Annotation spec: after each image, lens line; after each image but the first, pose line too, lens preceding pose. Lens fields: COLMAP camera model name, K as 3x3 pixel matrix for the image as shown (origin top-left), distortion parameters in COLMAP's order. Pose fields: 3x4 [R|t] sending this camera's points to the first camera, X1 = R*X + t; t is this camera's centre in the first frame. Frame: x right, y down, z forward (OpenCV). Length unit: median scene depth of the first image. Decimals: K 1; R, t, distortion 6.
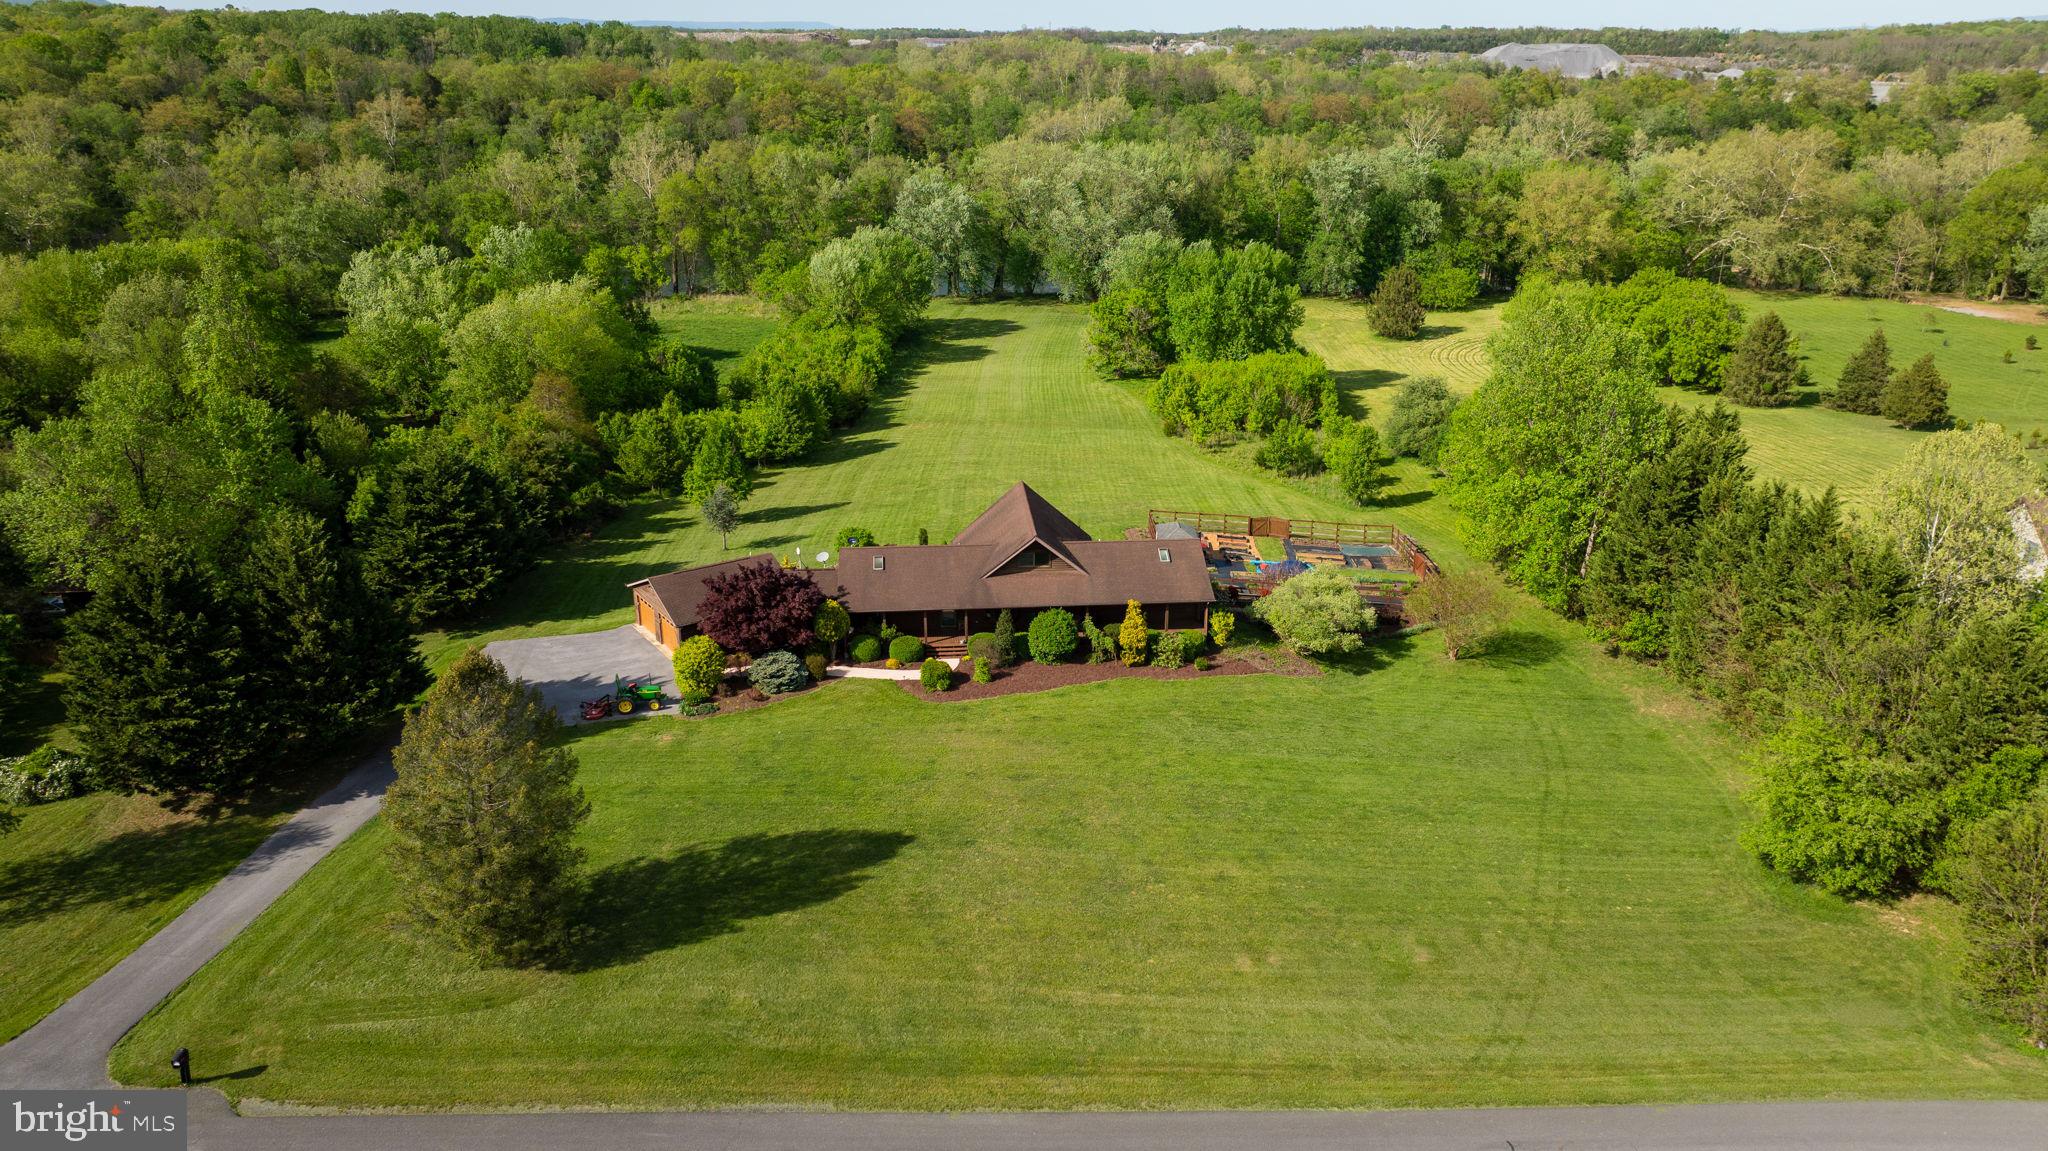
lens RADIAL K [[1438.6, 0, 1024.0], [0, 1438.6, 575.5], [0, 0, 1]] dist [-0.027083, -0.002102]
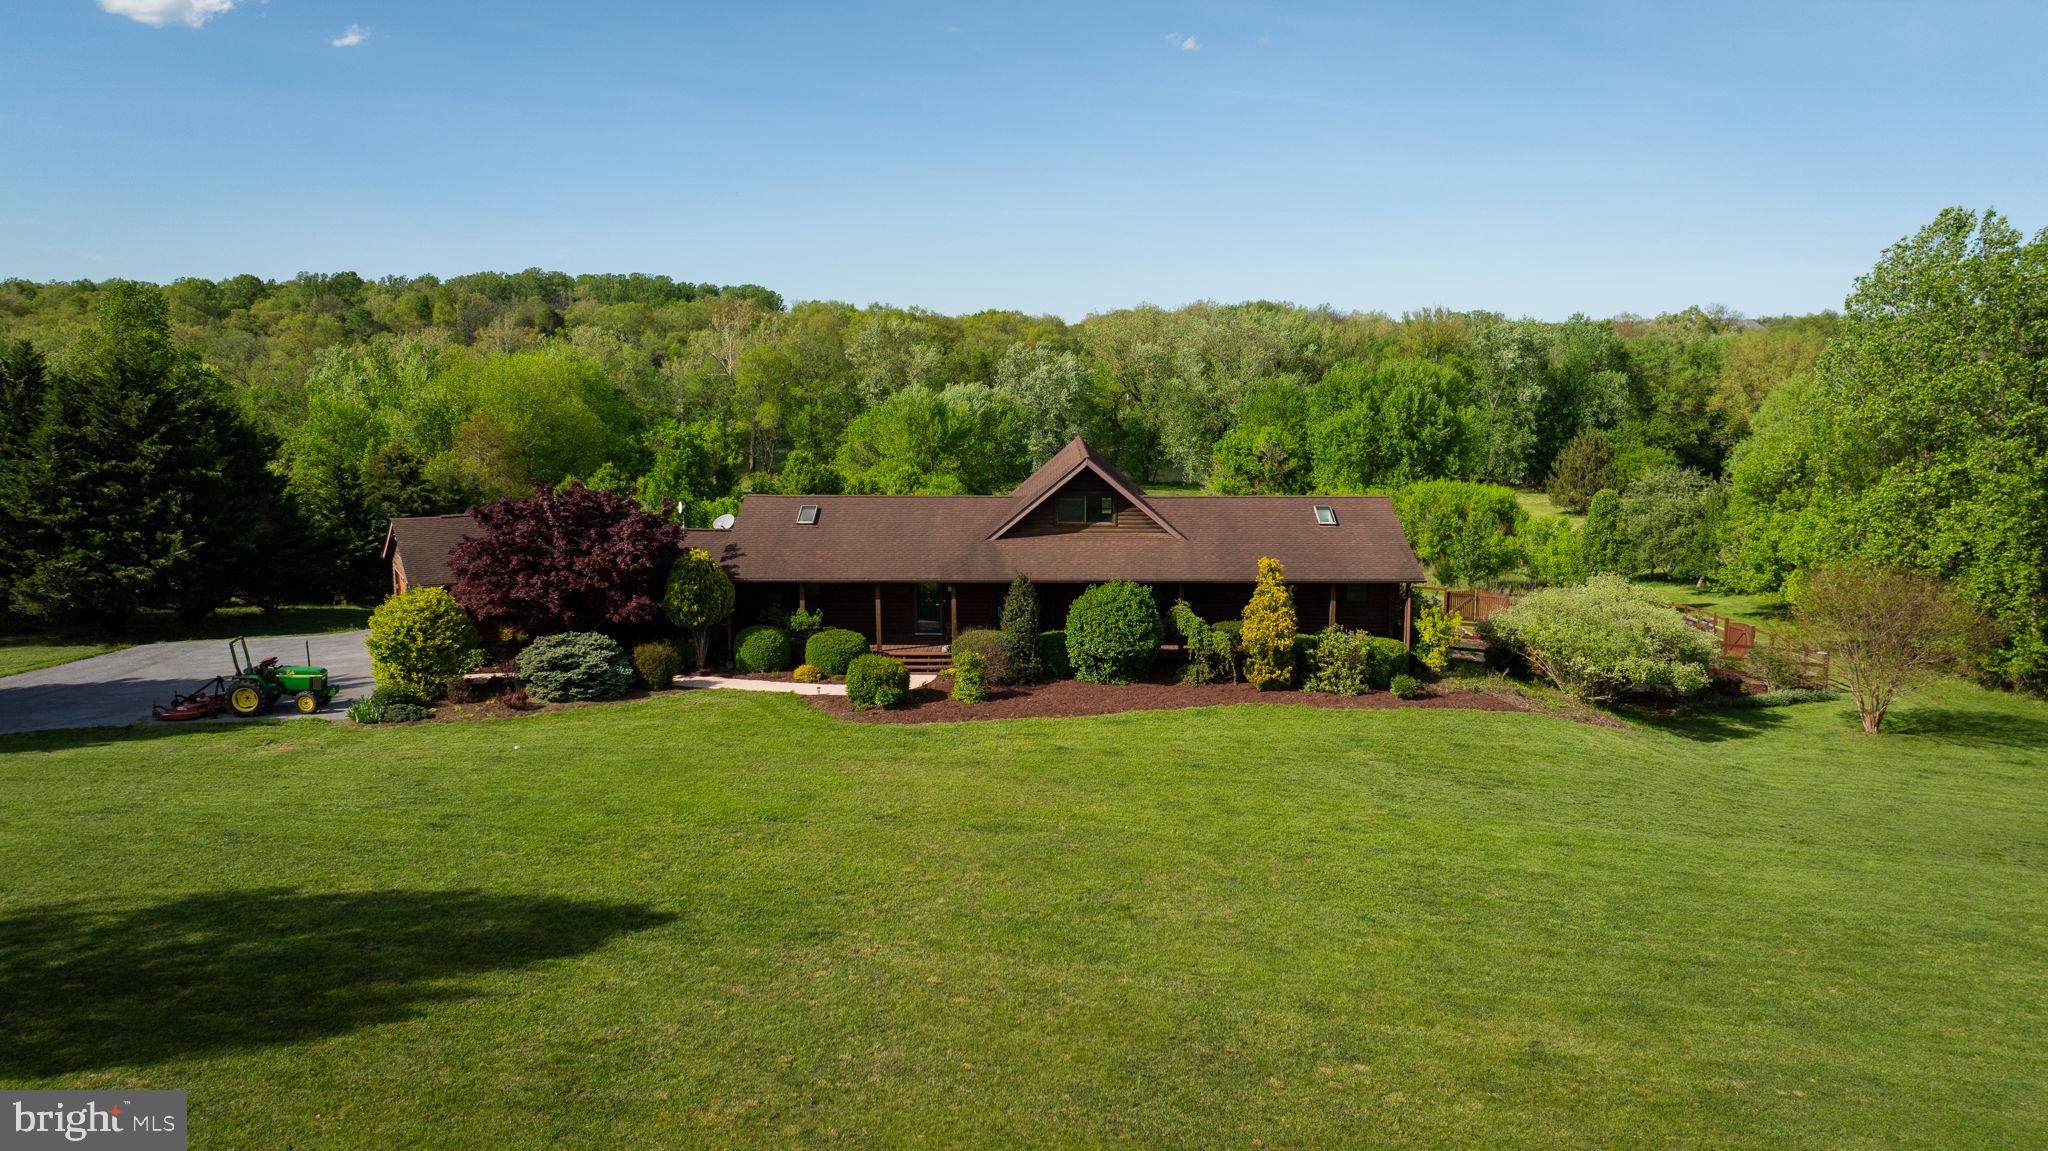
lens RADIAL K [[1438.6, 0, 1024.0], [0, 1438.6, 575.5], [0, 0, 1]] dist [-0.027083, -0.002102]
pose [[0.995693, 0.012127, -0.091920, 0.016503], [-0.030550, 0.978958, -0.201761, 0.059799], [0.087539, 0.203700, 0.975112, 0.224296]]
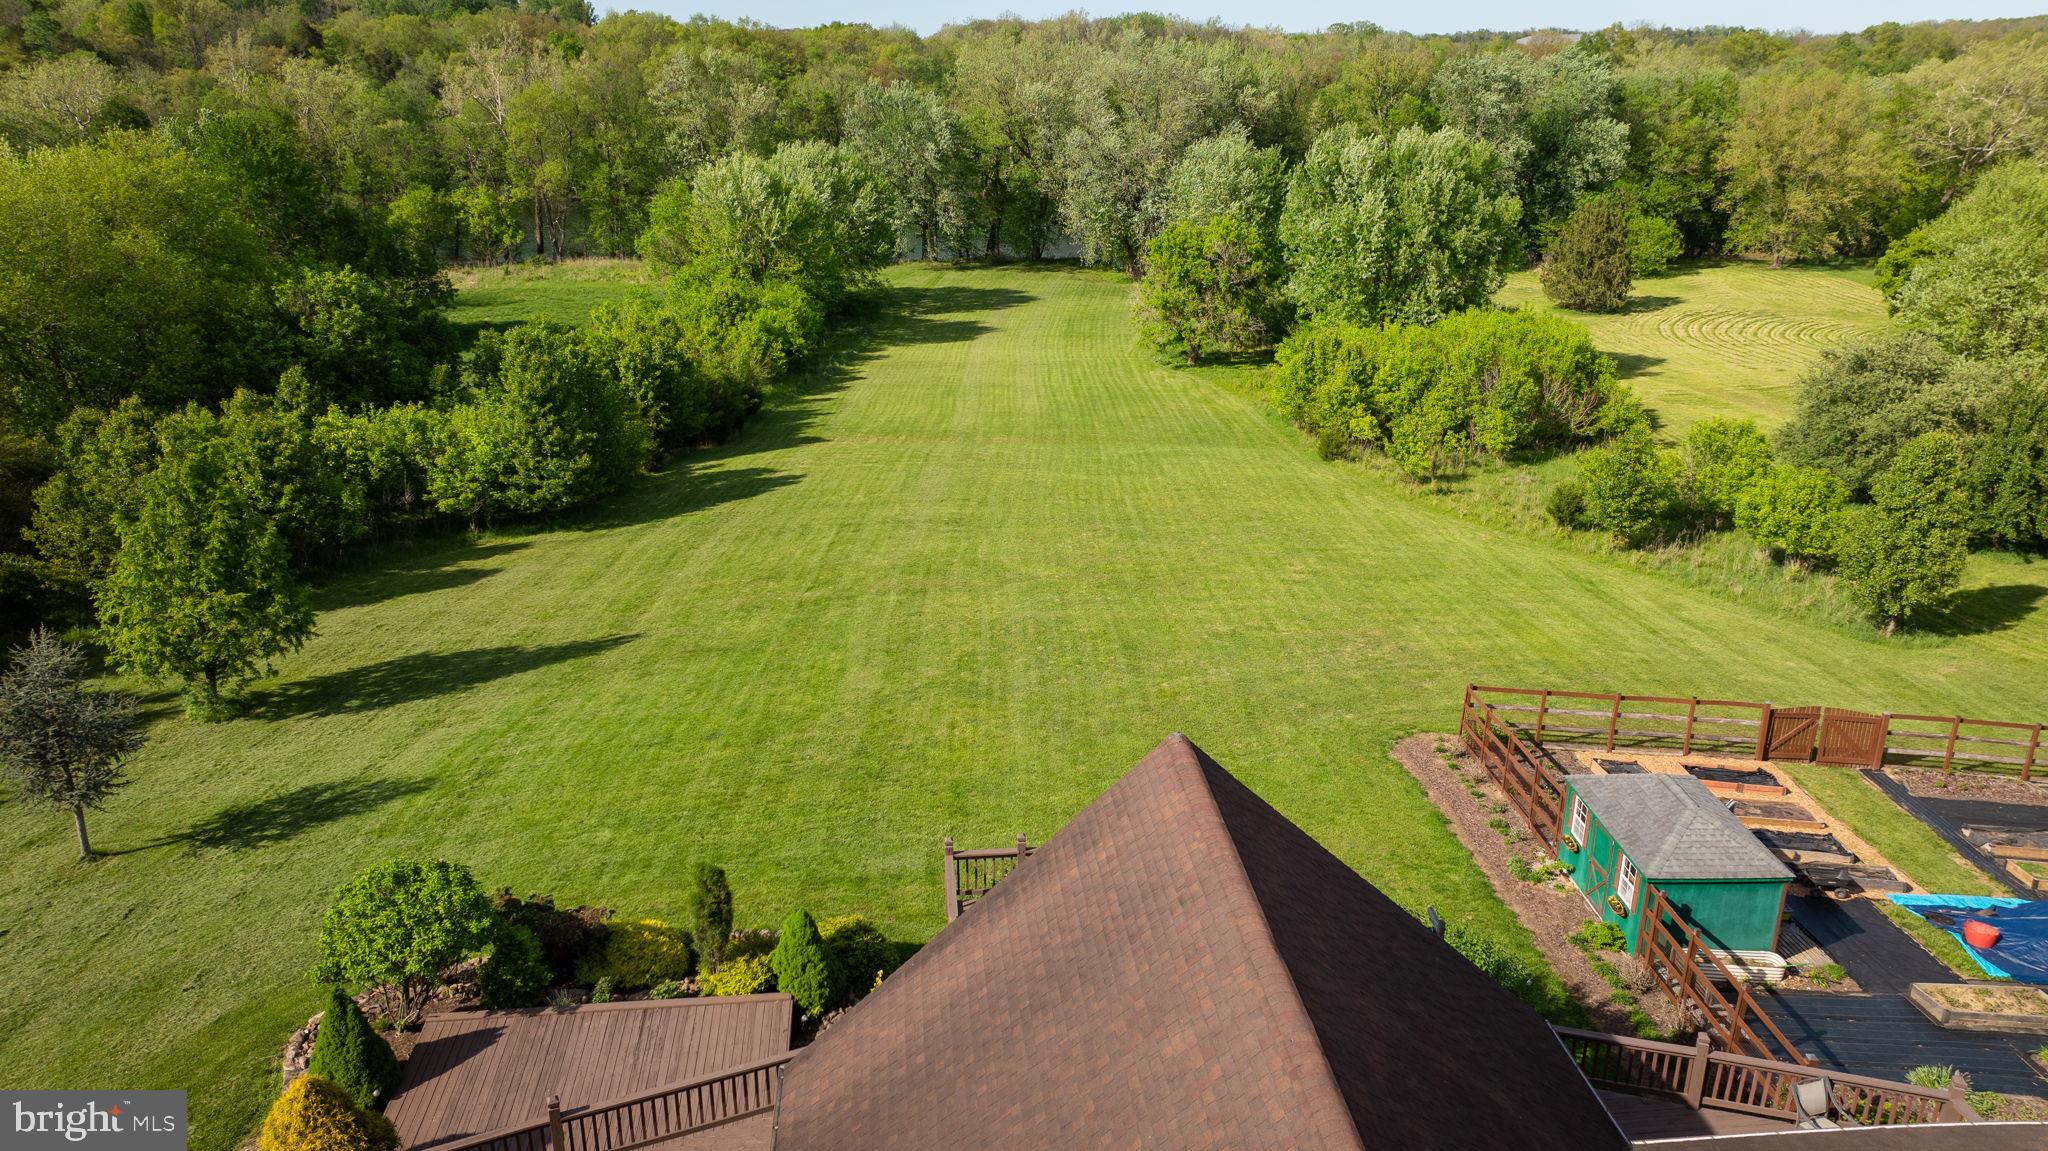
lens RADIAL K [[1438.6, 0, 1024.0], [0, 1438.6, 575.5], [0, 0, 1]] dist [-0.027083, -0.002102]
pose [[0.999973, -0.002912, 0.006769, -0.011613], [0.003005, 0.999901, -0.013720, -0.044118], [-0.006729, 0.013740, 0.999883, 0.439493]]
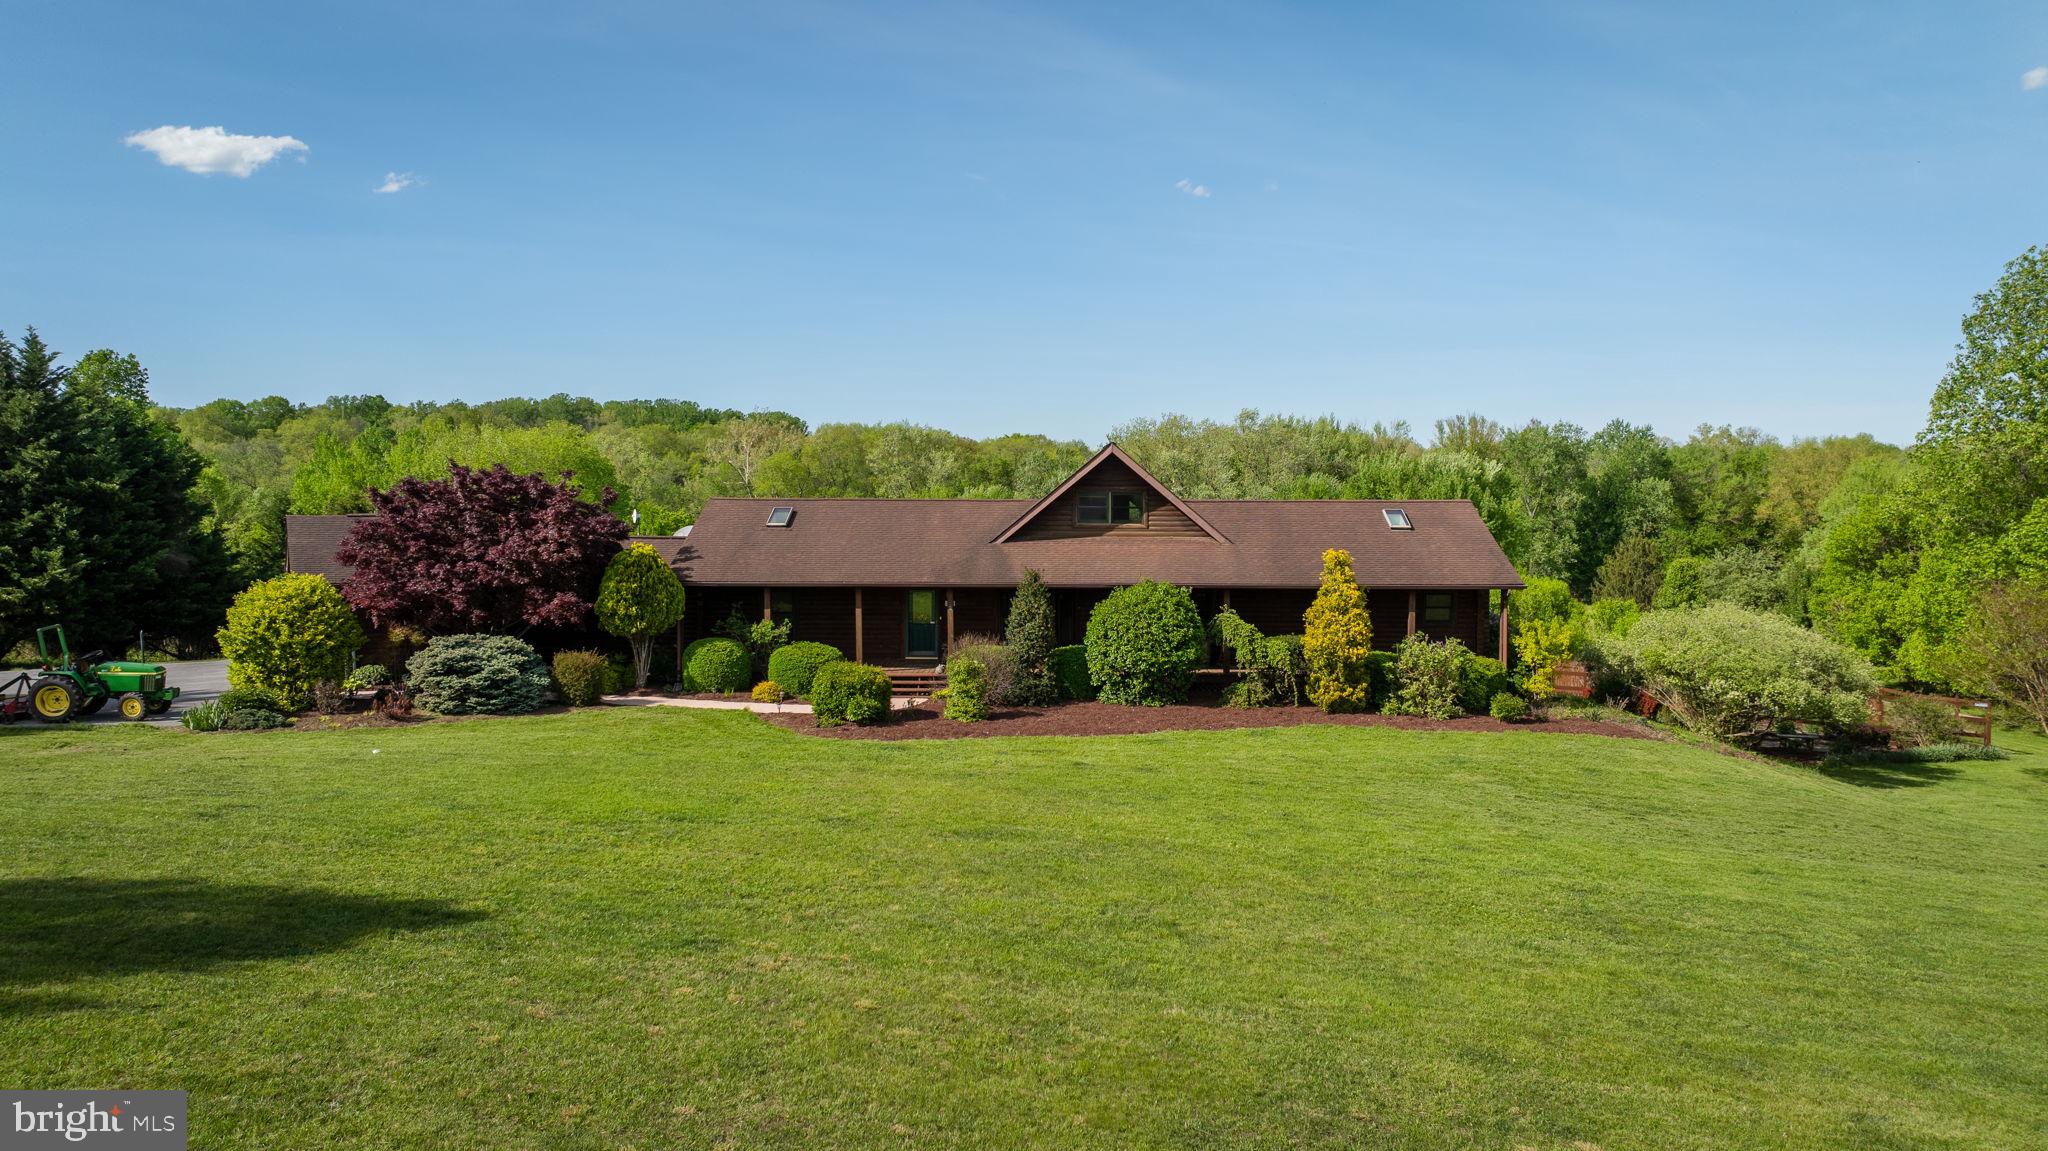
lens RADIAL K [[1442.6, 0, 1024.2], [0, 1442.6, 569.7], [0, 0, 1]] dist [-0.045402, 0.043716]
pose [[0.993978, 0.006452, -0.109387, 0.014483], [-0.038769, 0.954402, -0.295996, 0.069255], [0.102489, 0.298454, 0.948905, 0.271703]]
